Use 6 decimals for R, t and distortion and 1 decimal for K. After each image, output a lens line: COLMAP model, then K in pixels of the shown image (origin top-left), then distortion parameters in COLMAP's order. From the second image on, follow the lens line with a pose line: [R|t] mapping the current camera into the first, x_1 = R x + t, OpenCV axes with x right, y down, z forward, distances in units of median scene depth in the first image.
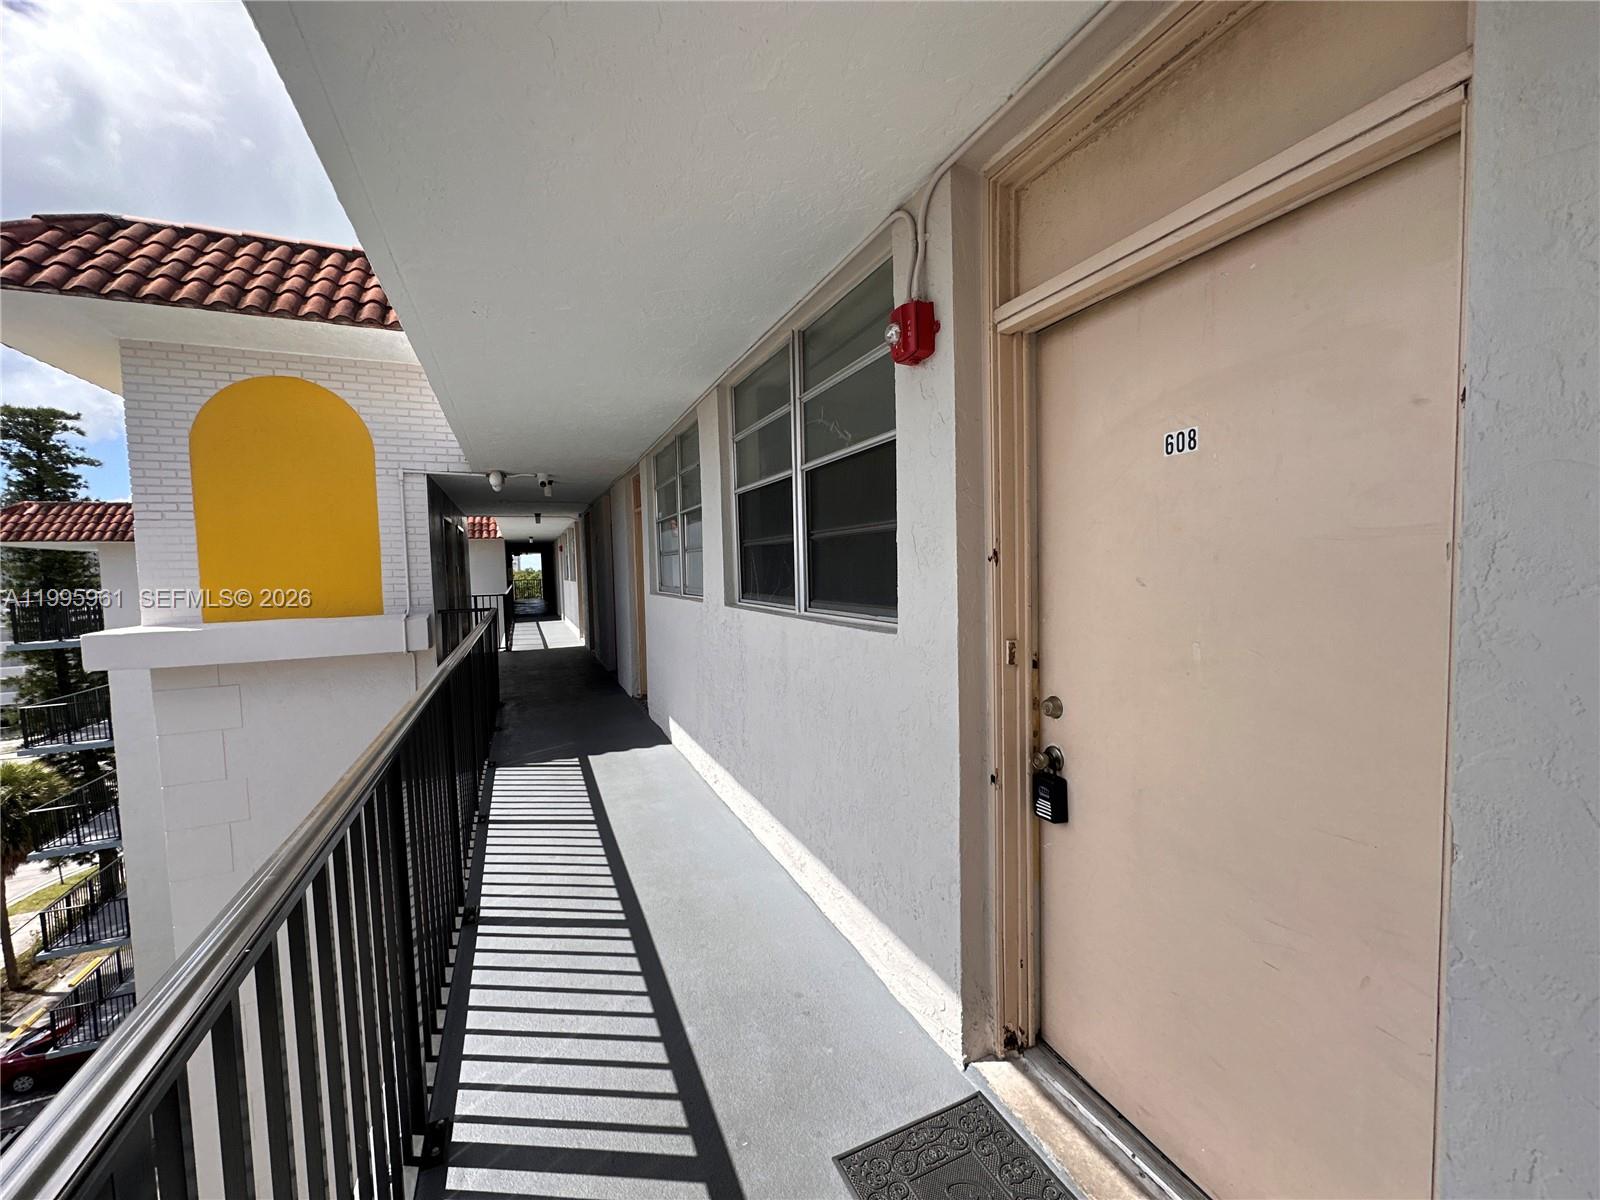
lens RADIAL K [[637.0, 0, 798.0], [0, 637.0, 599.4], [0, 0, 1]] dist [-0.004222, 0.000910]
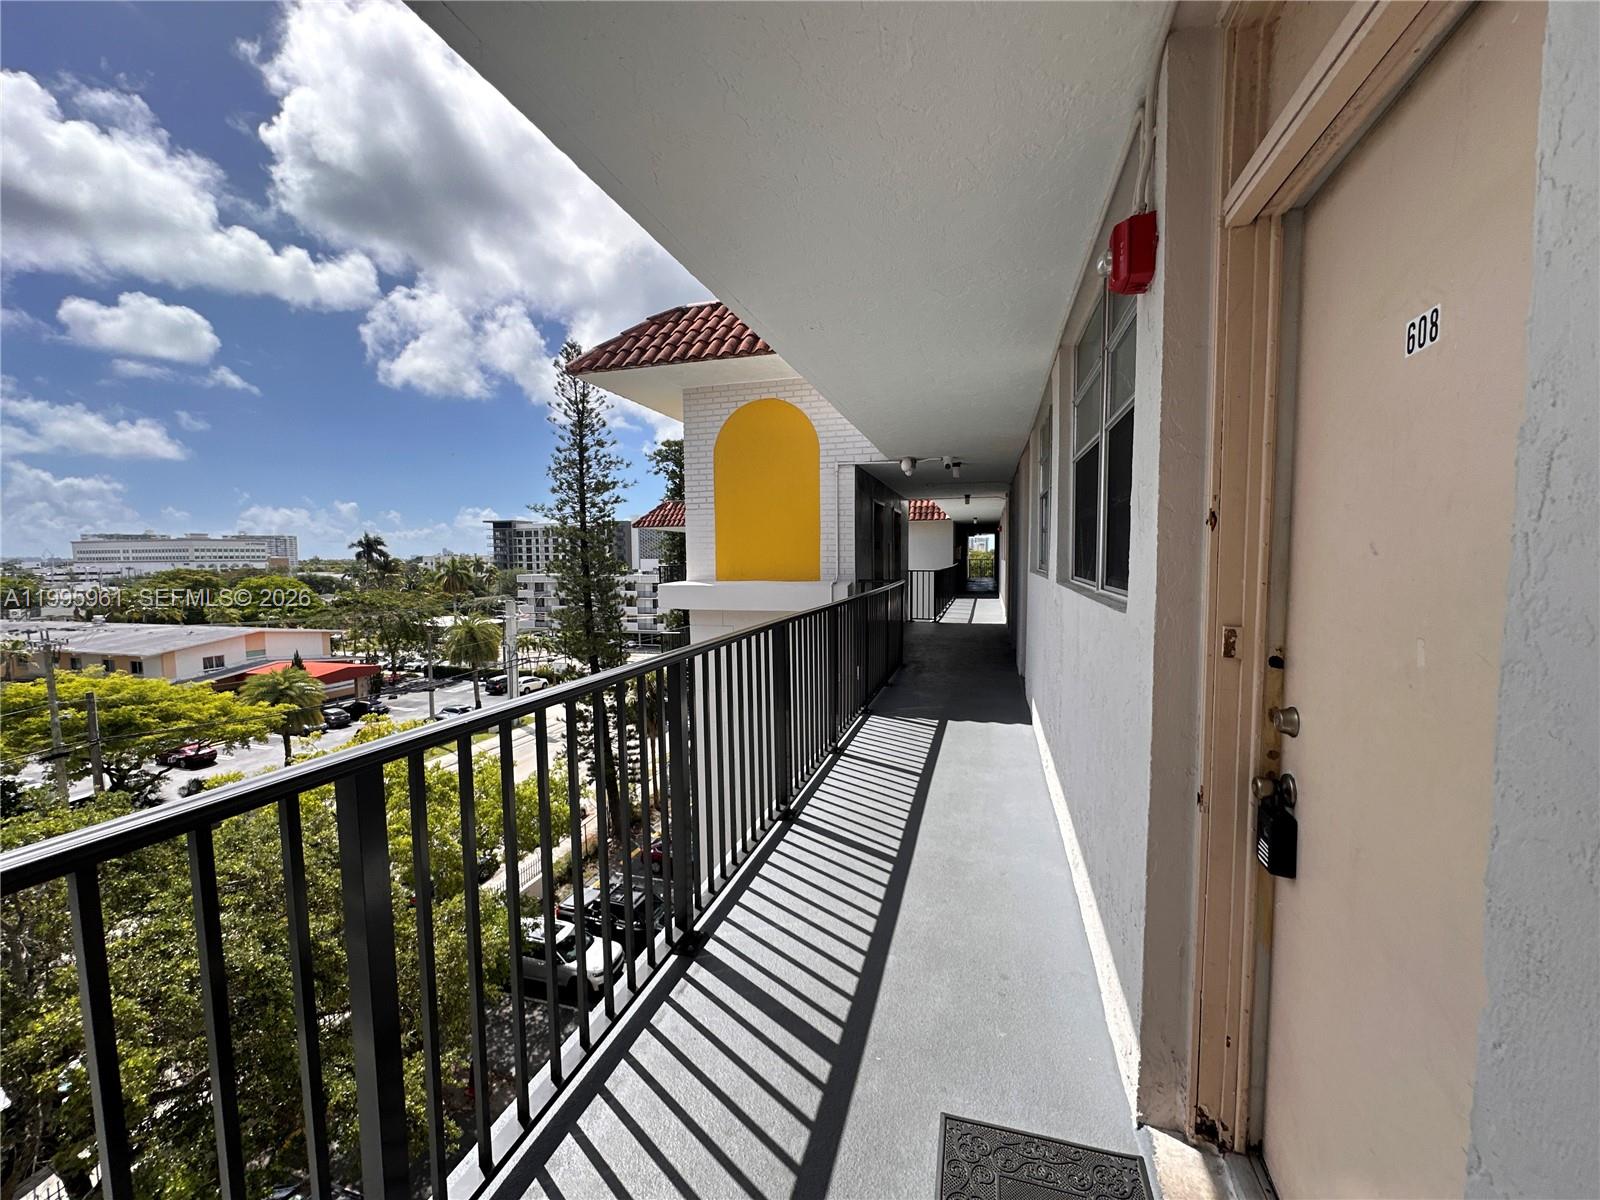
lens RADIAL K [[637.0, 0, 798.0], [0, 637.0, 599.4], [0, 0, 1]] dist [-0.004222, 0.000910]
pose [[0.763728, 0.062549, -0.642501, 0.212517], [-0.043974, 0.998024, 0.044888, 0.009820], [0.644039, -0.006029, 0.764969, 0.034082]]
